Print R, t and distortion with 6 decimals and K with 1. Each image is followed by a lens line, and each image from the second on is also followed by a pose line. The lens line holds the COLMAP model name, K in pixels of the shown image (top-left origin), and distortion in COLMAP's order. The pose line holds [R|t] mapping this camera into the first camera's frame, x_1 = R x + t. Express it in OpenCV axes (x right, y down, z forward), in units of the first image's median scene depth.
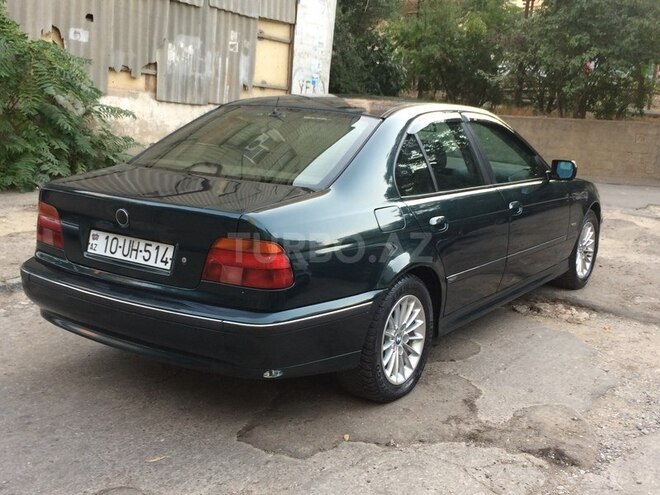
lens RADIAL K [[793.7, 0, 327.8], [0, 793.7, 245.6], [0, 0, 1]] dist [-0.036160, 0.000000]
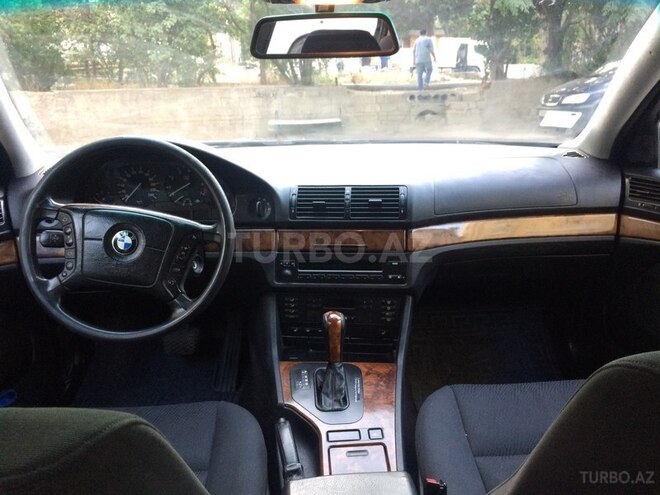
lens RADIAL K [[551.2, 0, 328.0], [0, 551.2, 251.7], [0, 0, 1]] dist [0.016456, -0.009202]
pose [[0.785609, -0.230877, 0.574034, 0.063439], [0.163991, 0.972288, 0.166622, -0.176779], [-0.596595, -0.036763, 0.801700, 1.354542]]
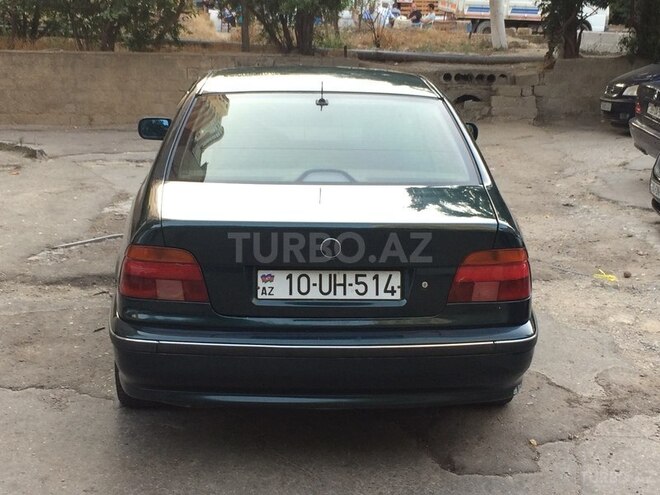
lens RADIAL K [[1071.0, 0, 330.7], [0, 1071.0, 248.0], [0, 0, 1]] dist [0.045106, 0.000000]
pose [[0.790352, -0.147394, 0.594658, -0.892652], [0.126409, 0.988976, 0.077122, -0.117756], [-0.599470, 0.014217, 0.800271, 0.102542]]
